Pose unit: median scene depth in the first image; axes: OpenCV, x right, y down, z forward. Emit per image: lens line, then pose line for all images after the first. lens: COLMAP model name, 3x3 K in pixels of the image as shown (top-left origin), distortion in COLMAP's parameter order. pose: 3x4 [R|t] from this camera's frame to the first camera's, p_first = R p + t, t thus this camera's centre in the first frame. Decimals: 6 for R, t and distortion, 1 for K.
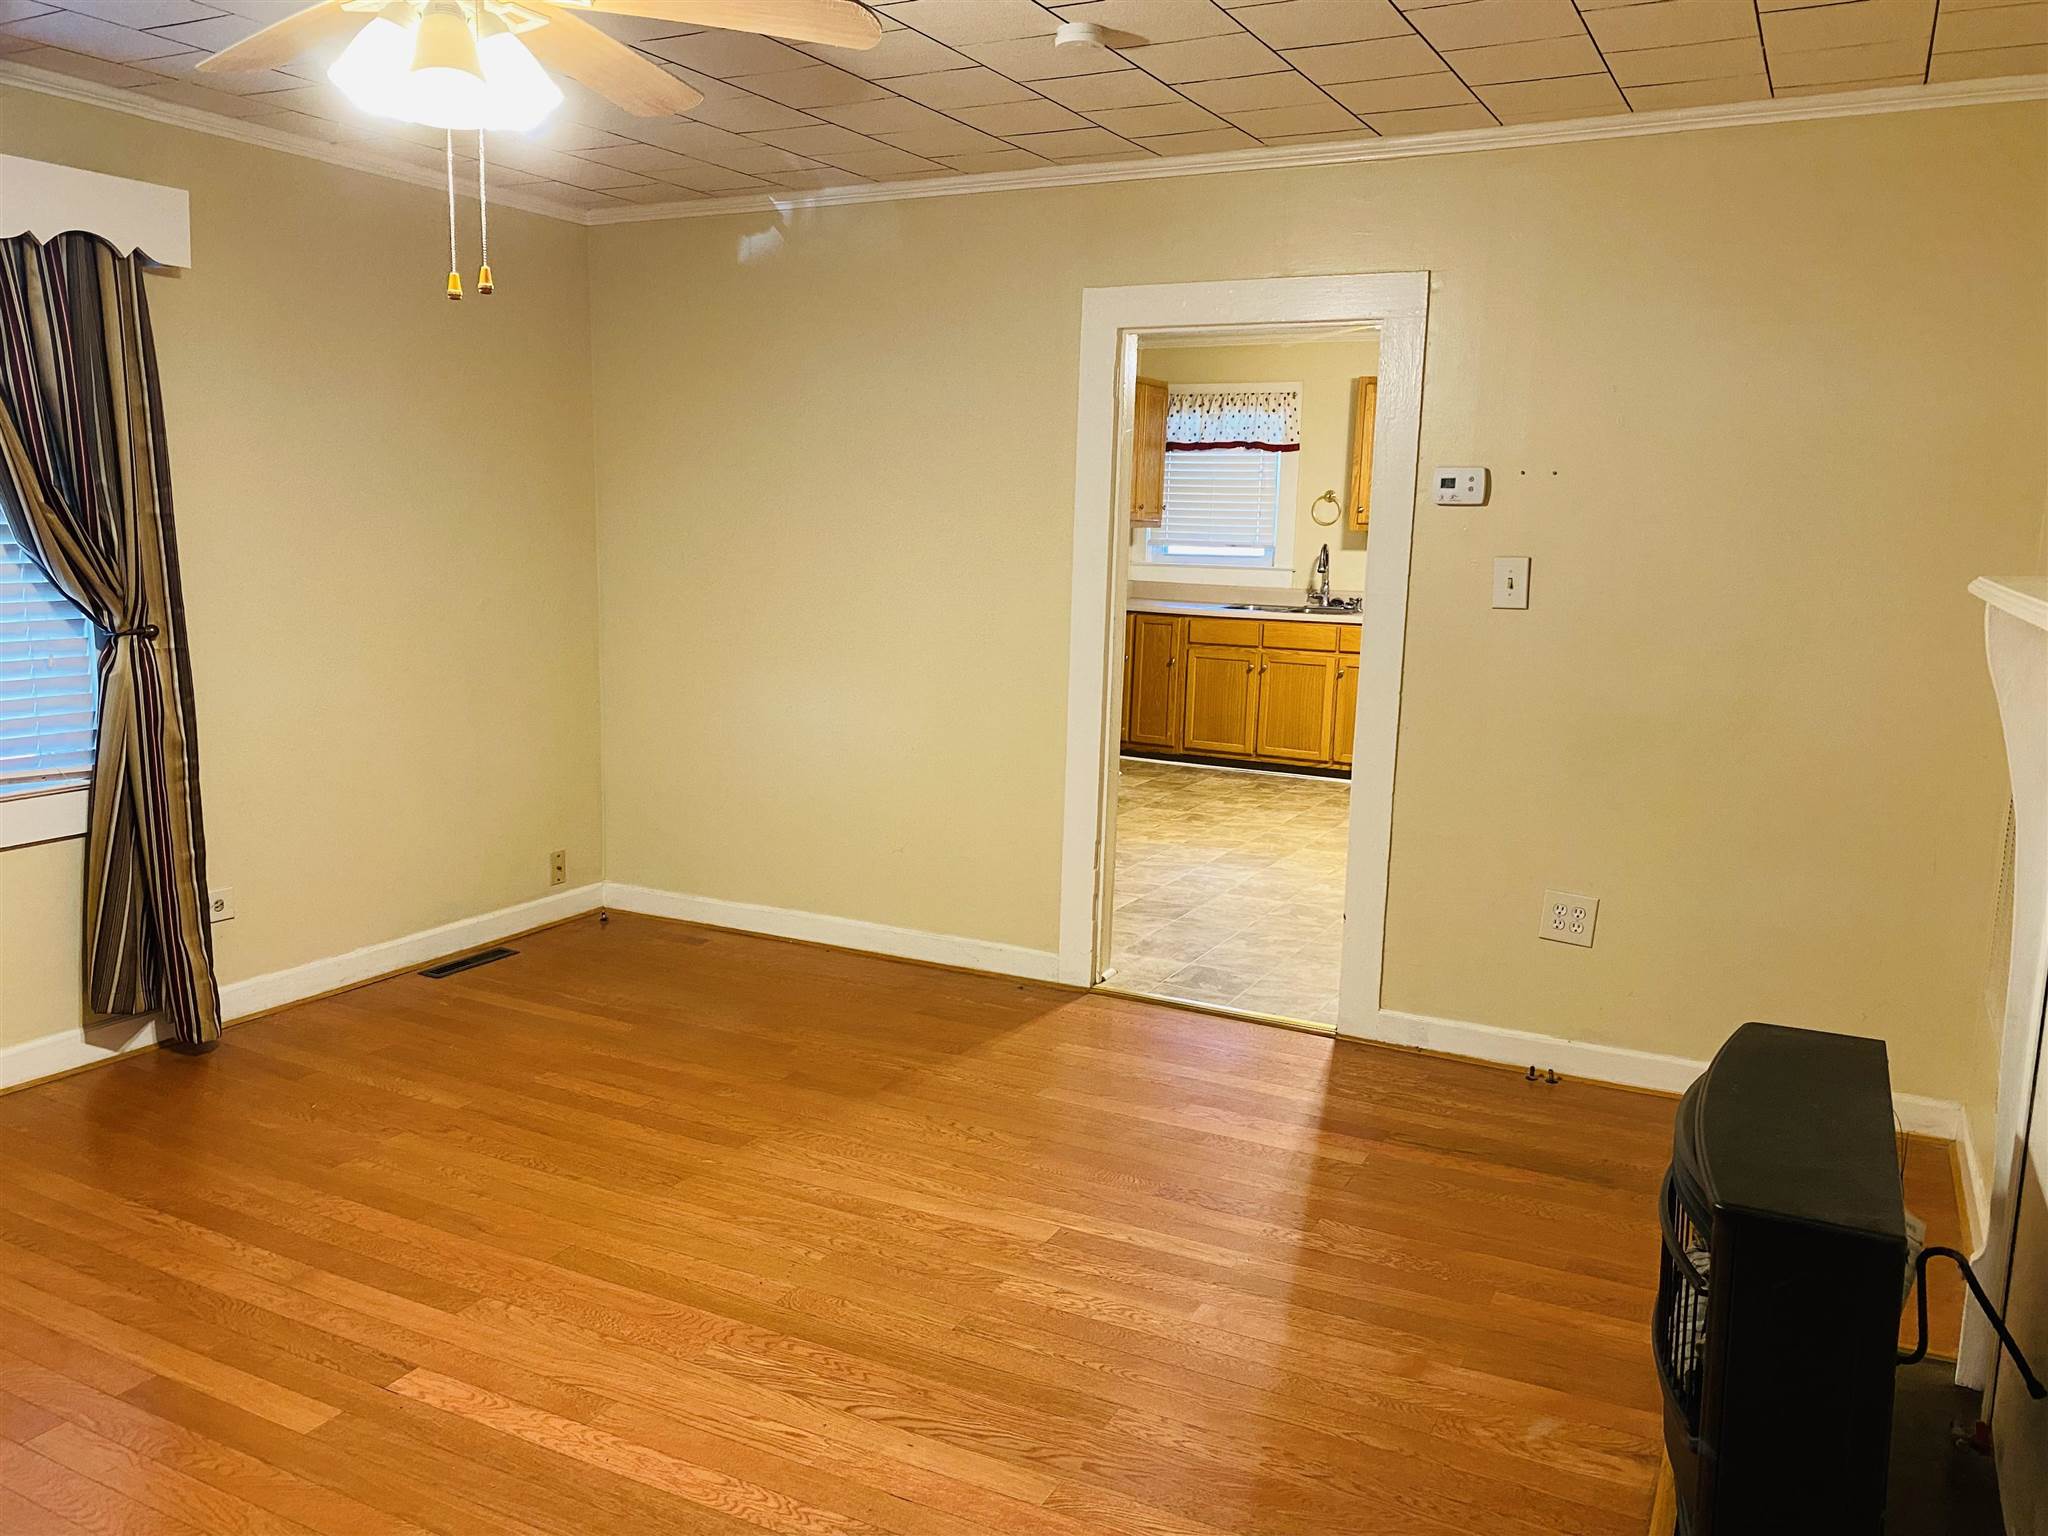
lens RADIAL K [[1577.3, 0, 1015.4], [0, 1577.3, 817.8], [0, 0, 1]] dist [0.001975, 0.005069]
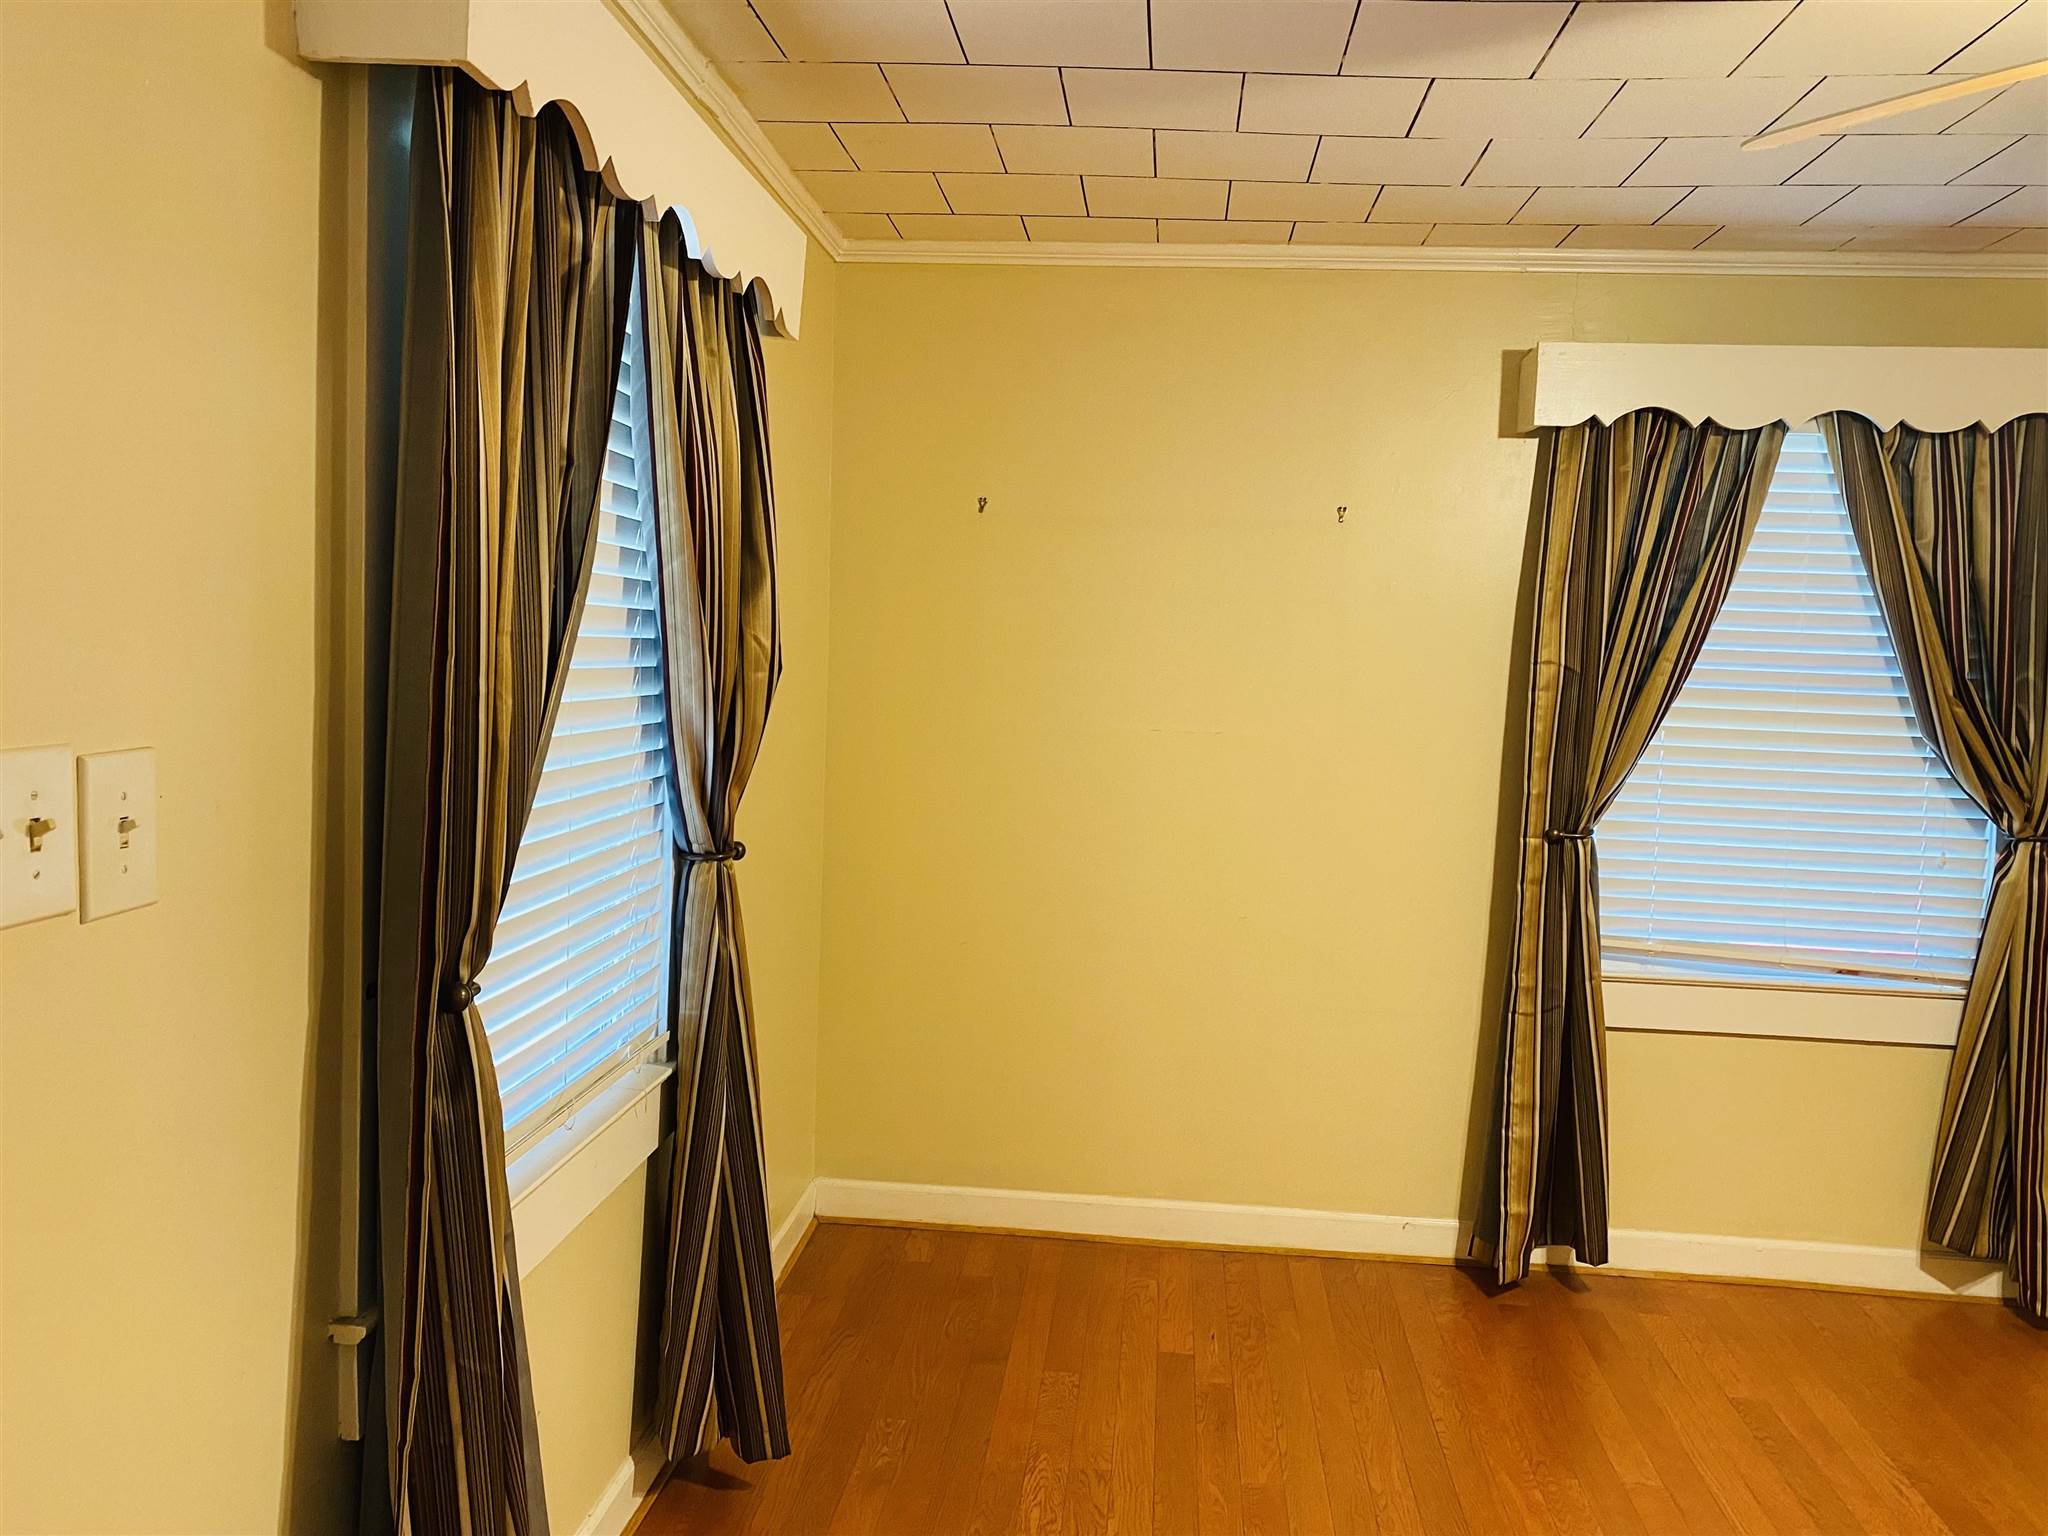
lens RADIAL K [[1577.3, 0, 1017.9], [0, 1577.3, 775.5], [0, 0, 1]] dist [0.001975, 0.005069]
pose [[0.365961, 0.068479, -0.928107, 0.063722], [-0.205512, 0.978615, -0.008830, -0.025746], [0.907655, 0.193969, 0.372208, 0.131033]]
